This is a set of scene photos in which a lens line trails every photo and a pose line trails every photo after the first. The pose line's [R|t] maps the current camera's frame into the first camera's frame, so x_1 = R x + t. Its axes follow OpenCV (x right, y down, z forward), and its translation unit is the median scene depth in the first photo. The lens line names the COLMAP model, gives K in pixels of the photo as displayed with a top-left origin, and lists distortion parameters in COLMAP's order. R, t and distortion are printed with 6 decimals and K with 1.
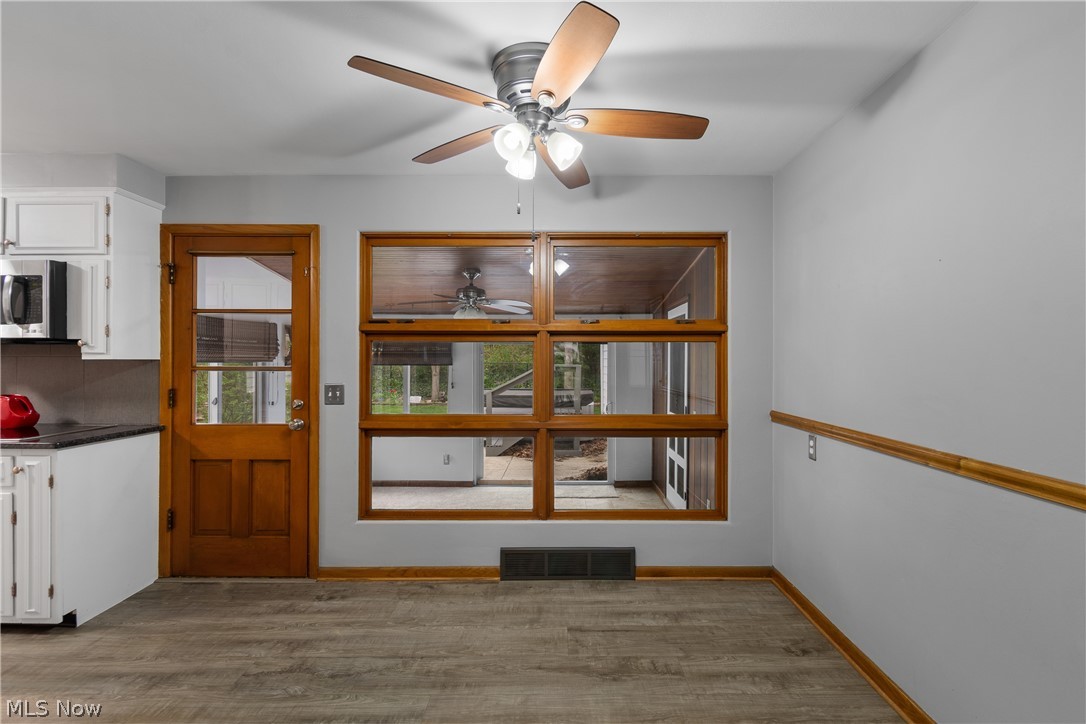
lens RADIAL K [[489.1, 0, 560.8], [0, 489.1, 358.7], [0, 0, 1]] dist [0.009778, -0.004363]
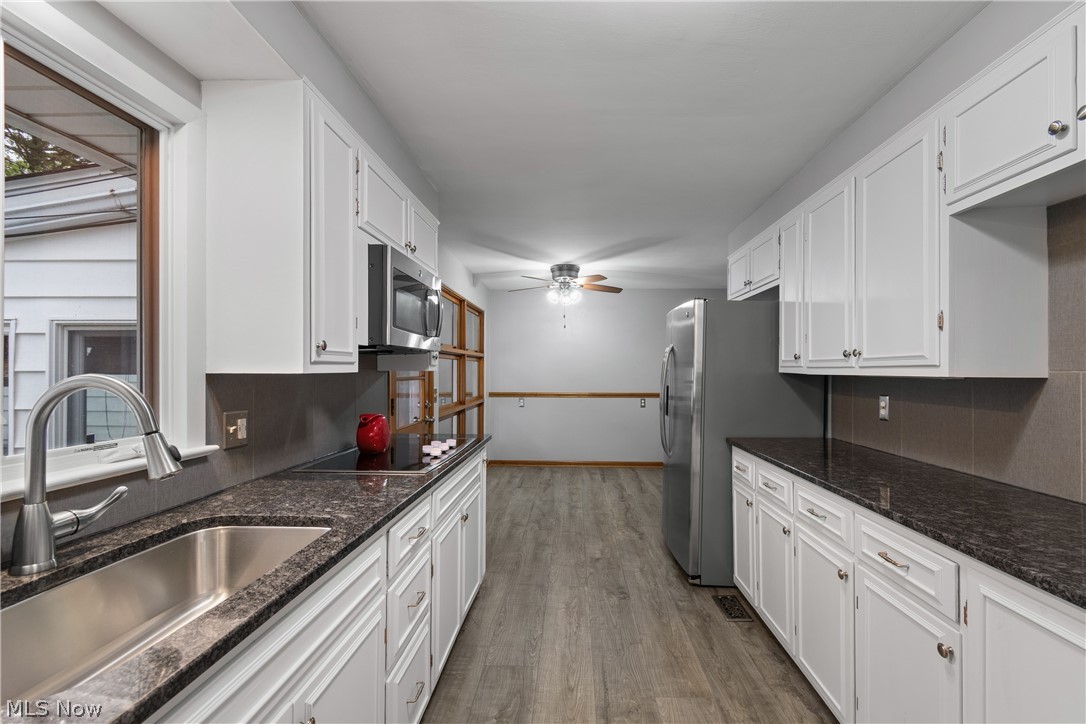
lens RADIAL K [[489.1, 0, 566.9], [0, 489.1, 367.1], [0, 0, 1]] dist [0.009778, -0.004363]
pose [[0.005050, 0.004813, 0.999976, -2.119421], [-0.004189, 0.999980, -0.004792, -0.002044], [-0.999978, -0.004165, 0.005070, 0.715920]]
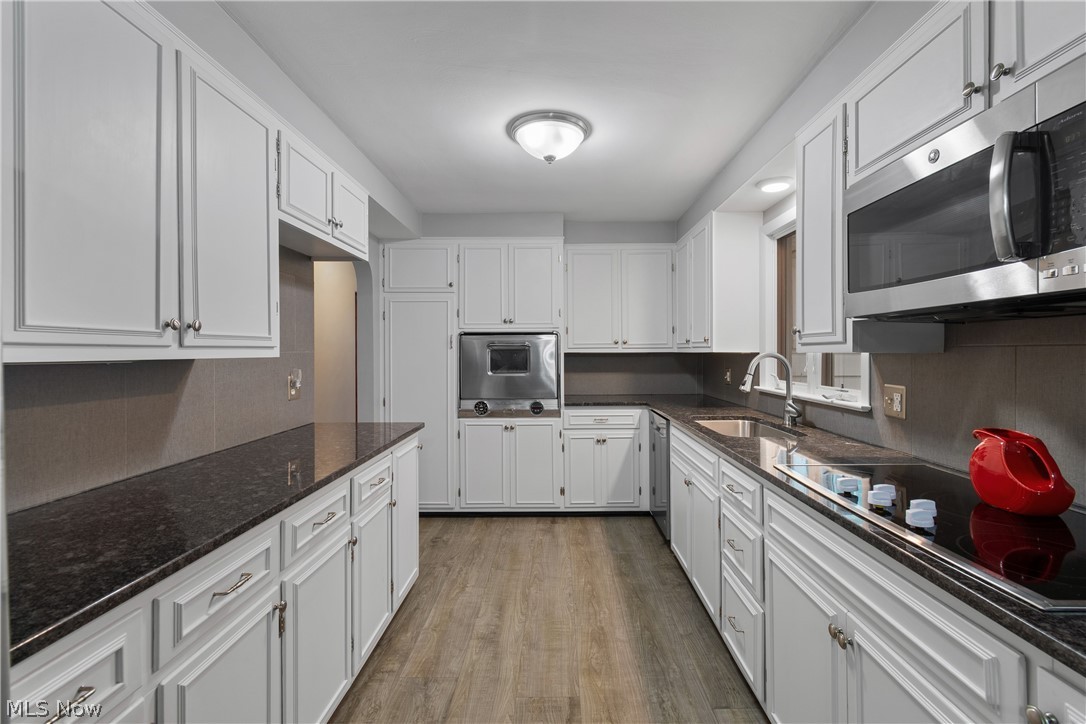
lens RADIAL K [[489.1, 0, 551.7], [0, 489.1, 346.8], [0, 0, 1]] dist [0.009778, -0.004363]
pose [[-0.001353, -0.006429, -0.999978, -0.725967], [0.005791, 0.999963, -0.006437, -0.002797], [0.999982, -0.005800, -0.001316, 0.635504]]
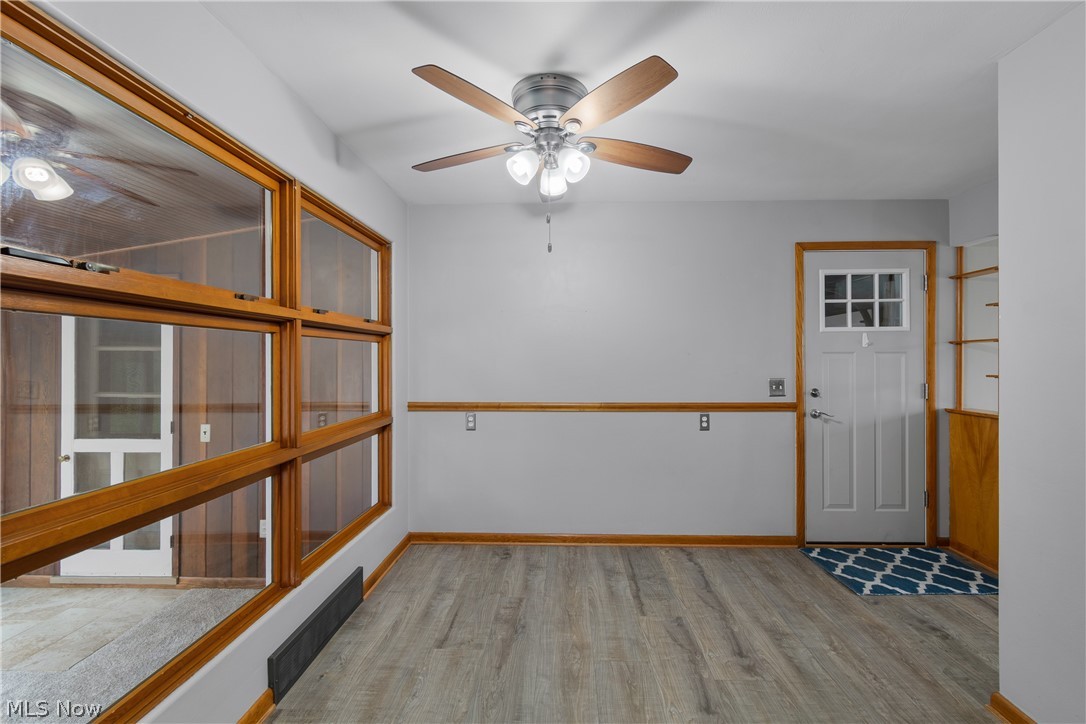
lens RADIAL K [[489.1, 0, 547.9], [0, 489.1, 359.1], [0, 0, 1]] dist [0.009778, -0.004363]
pose [[0.032690, -0.002243, 0.999463, -0.852393], [-0.000432, 0.999997, 0.002258, -0.000665], [-0.999465, -0.000506, 0.032689, 0.712742]]
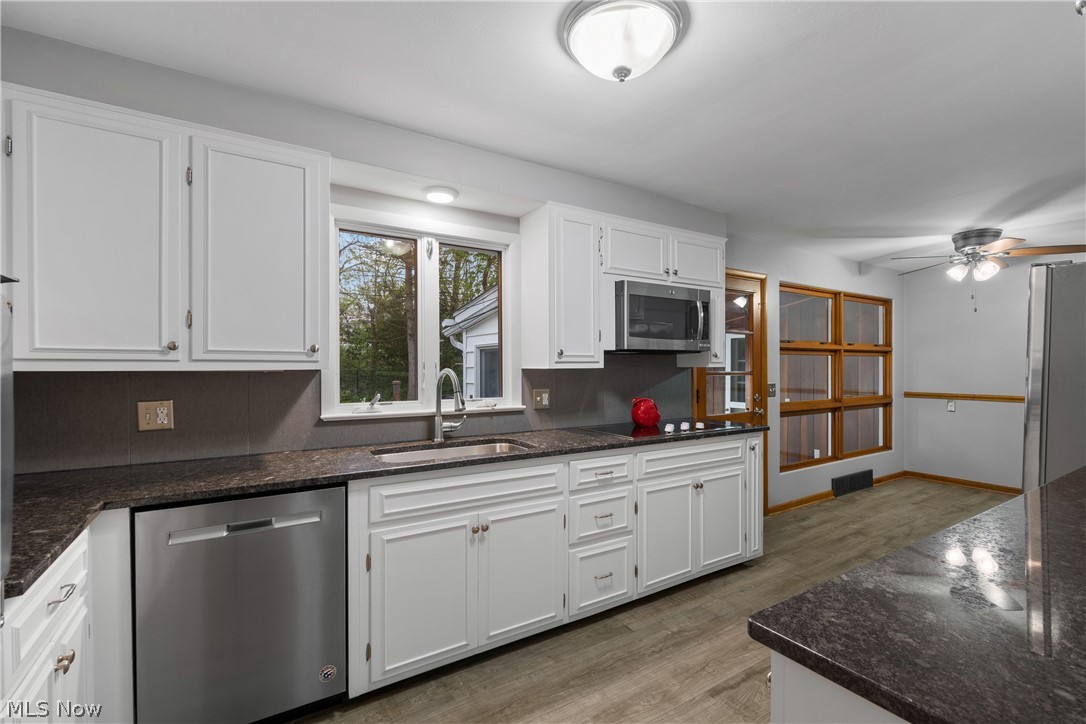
lens RADIAL K [[489.1, 0, 554.2], [0, 489.1, 370.5], [0, 0, 1]] dist [0.009778, -0.004363]
pose [[0.832655, -0.007519, 0.553741, -2.102573], [0.002540, 0.999949, 0.009758, -0.001843], [-0.553786, -0.006719, 0.832632, 0.155579]]
